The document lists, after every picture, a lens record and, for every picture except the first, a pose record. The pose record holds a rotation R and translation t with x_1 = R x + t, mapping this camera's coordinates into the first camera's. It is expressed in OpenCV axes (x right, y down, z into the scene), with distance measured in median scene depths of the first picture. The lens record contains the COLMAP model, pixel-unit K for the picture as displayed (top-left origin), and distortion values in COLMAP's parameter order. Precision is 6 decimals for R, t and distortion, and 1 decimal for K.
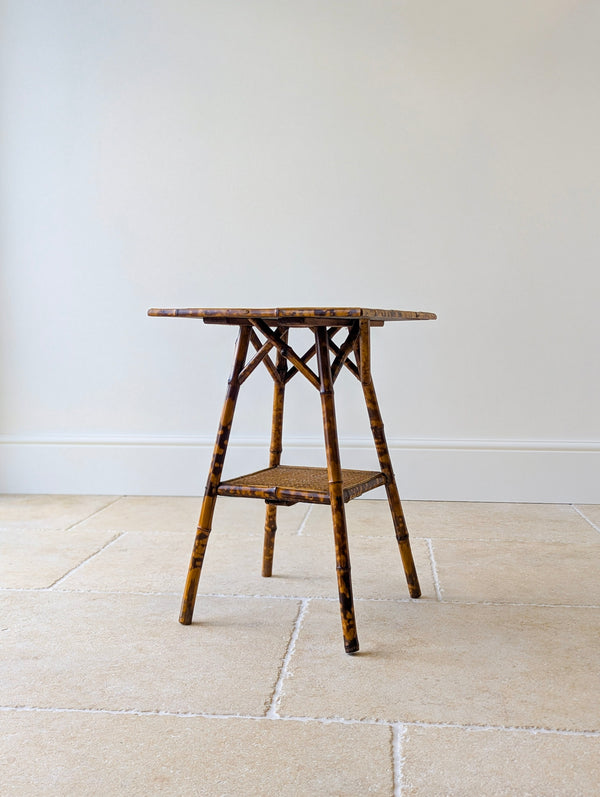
lens RADIAL K [[929.9, 0, 294.6], [0, 929.9, 376.7], [0, 0, 1]] dist [0.024787, 0.000000]
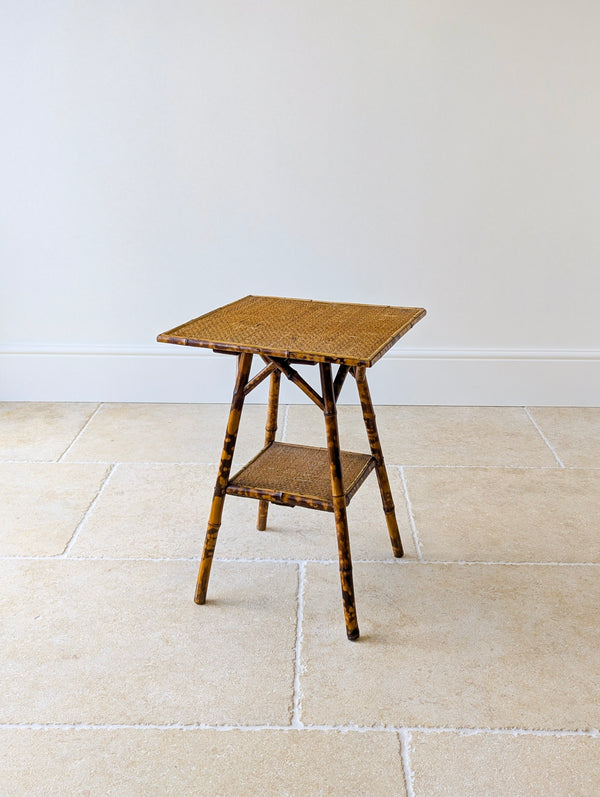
lens RADIAL K [[929.9, 0, 304.3], [0, 929.9, 394.4], [0, 0, 1]] dist [0.024787, 0.000000]
pose [[0.995765, -0.025774, 0.088249, -0.093389], [-0.000004, 0.959884, 0.280397, -0.318770], [-0.091936, -0.279210, 0.955819, -0.013267]]
